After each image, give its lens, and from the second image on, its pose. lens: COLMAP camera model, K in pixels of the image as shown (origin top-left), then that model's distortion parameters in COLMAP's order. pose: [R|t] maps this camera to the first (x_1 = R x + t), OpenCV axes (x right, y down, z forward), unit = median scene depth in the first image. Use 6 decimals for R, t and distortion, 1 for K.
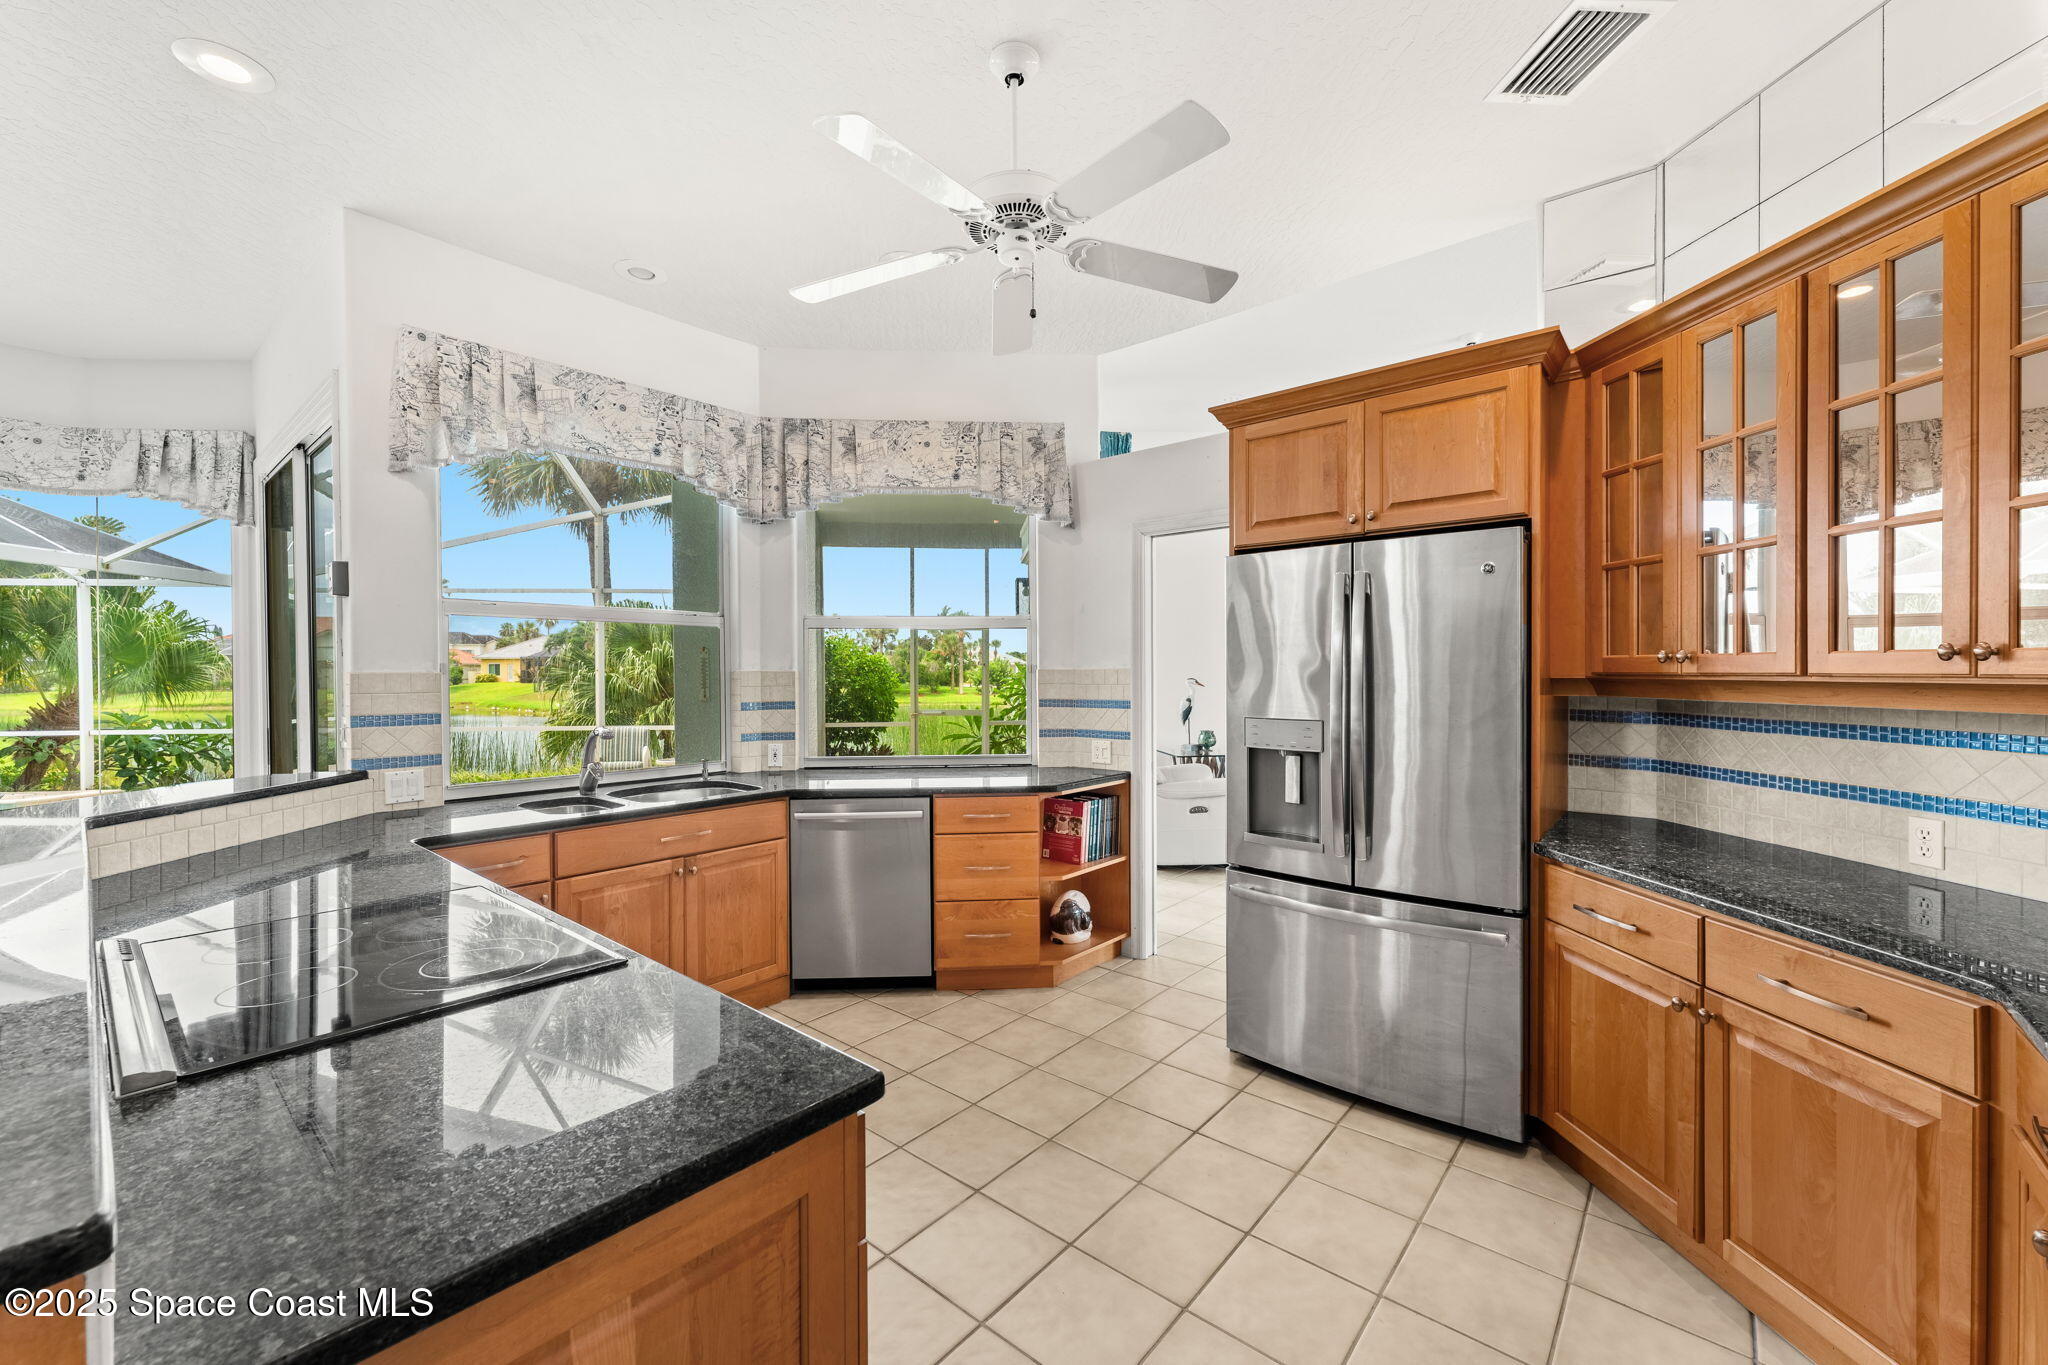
lens RADIAL K [[824.1, 0, 1024.0], [0, 824.1, 682.5], [0, 0, 1]] dist [-0.000279, 0.000137]
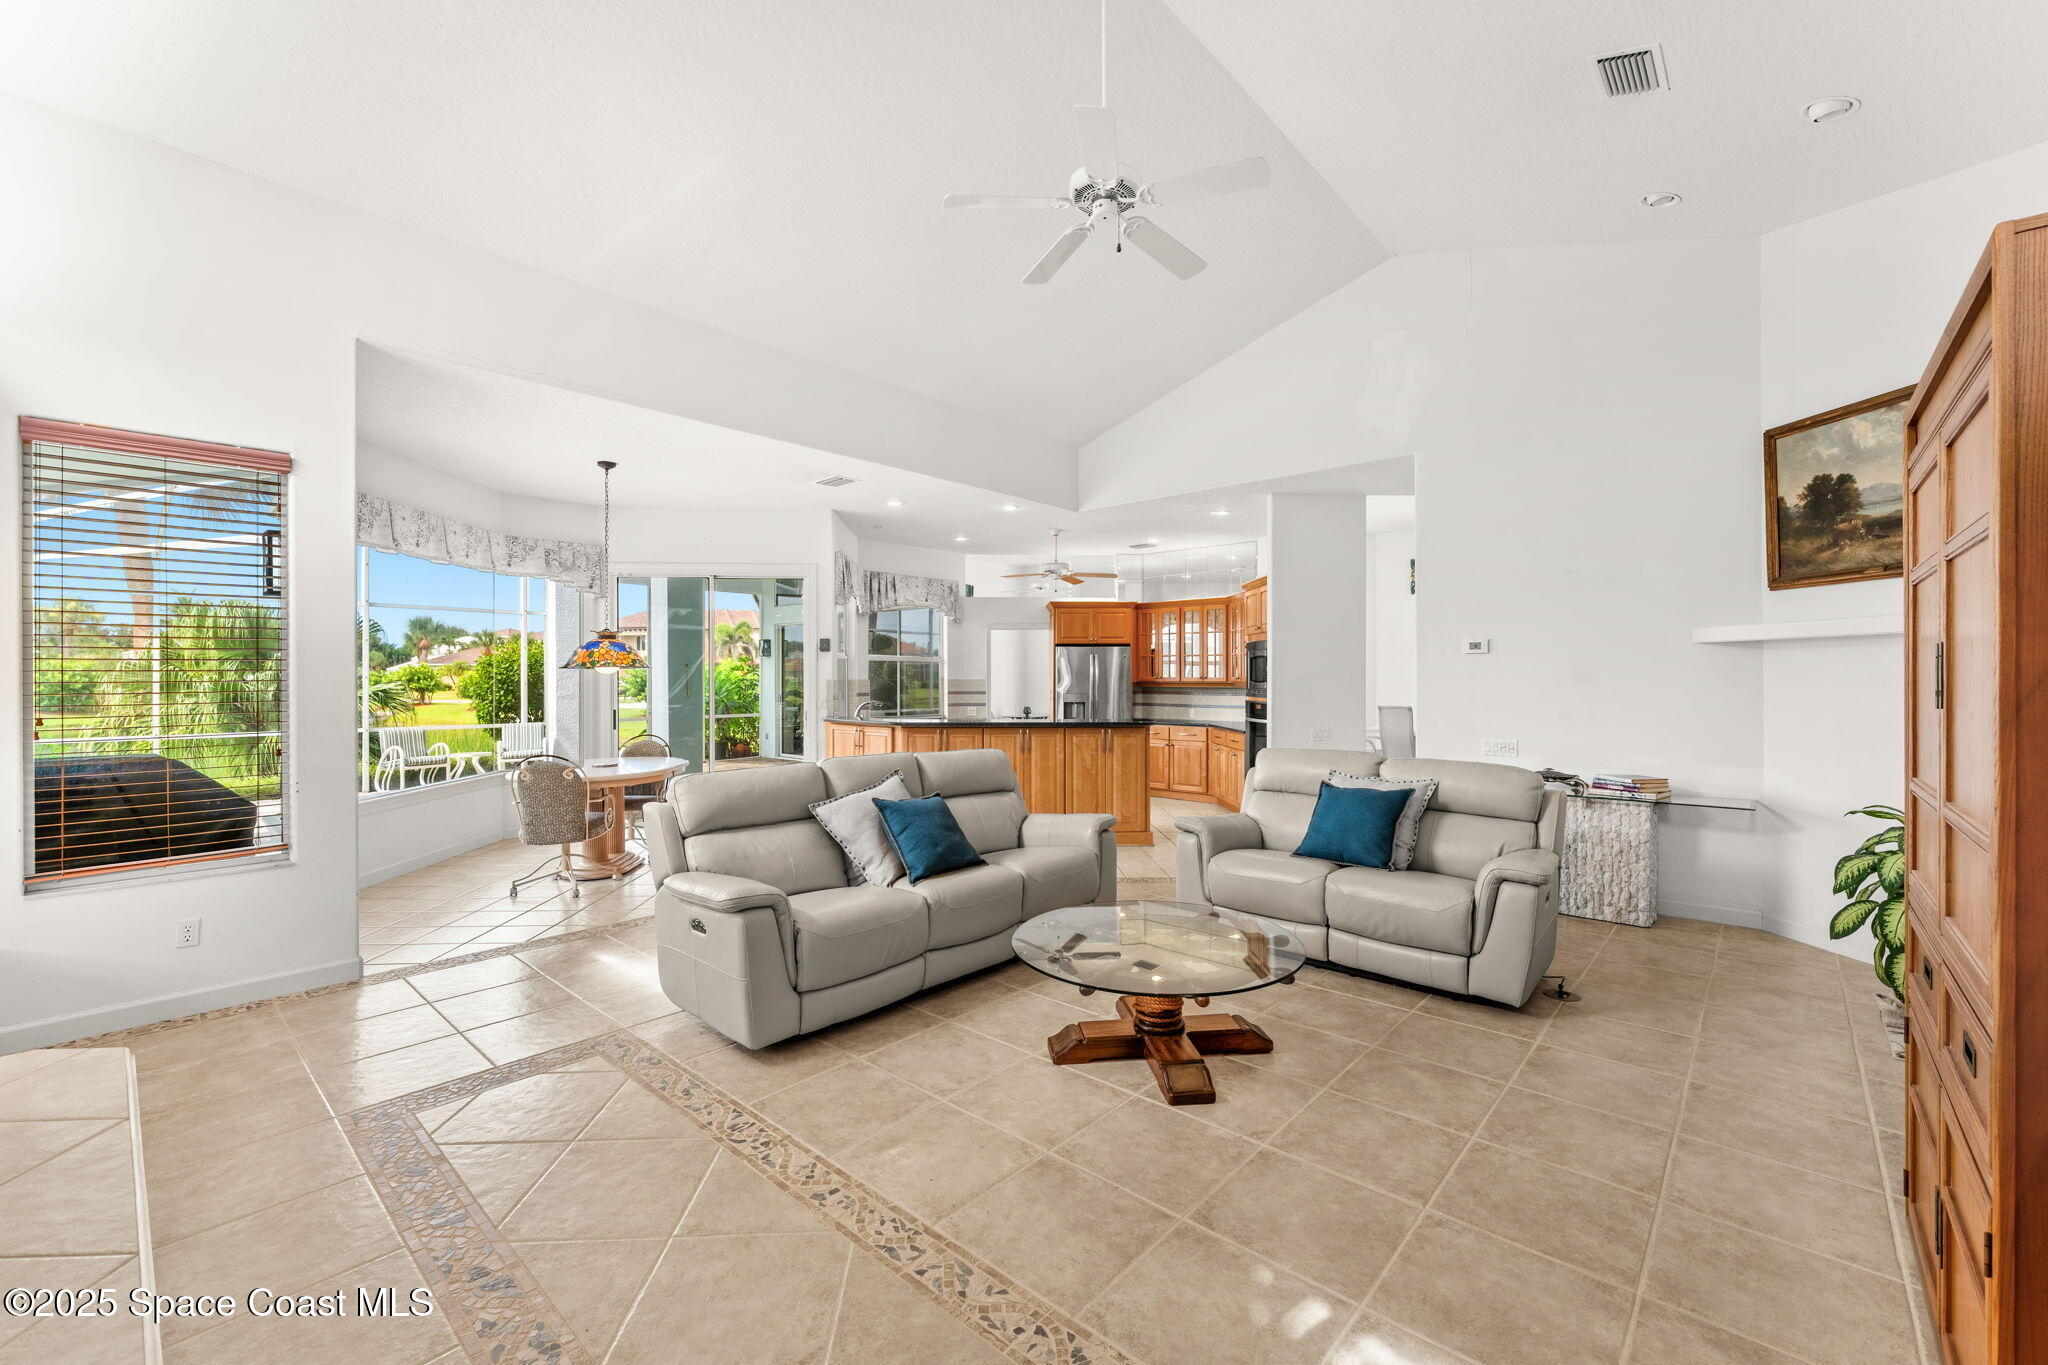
lens RADIAL K [[824.1, 0, 1024.0], [0, 824.1, 682.5], [0, 0, 1]] dist [-0.000279, 0.000137]
pose [[0.737696, 0.003073, 0.675126, -1.612475], [0.007012, 0.999901, -0.012213, 0.028809], [-0.675097, 0.013743, 0.737601, -1.066843]]
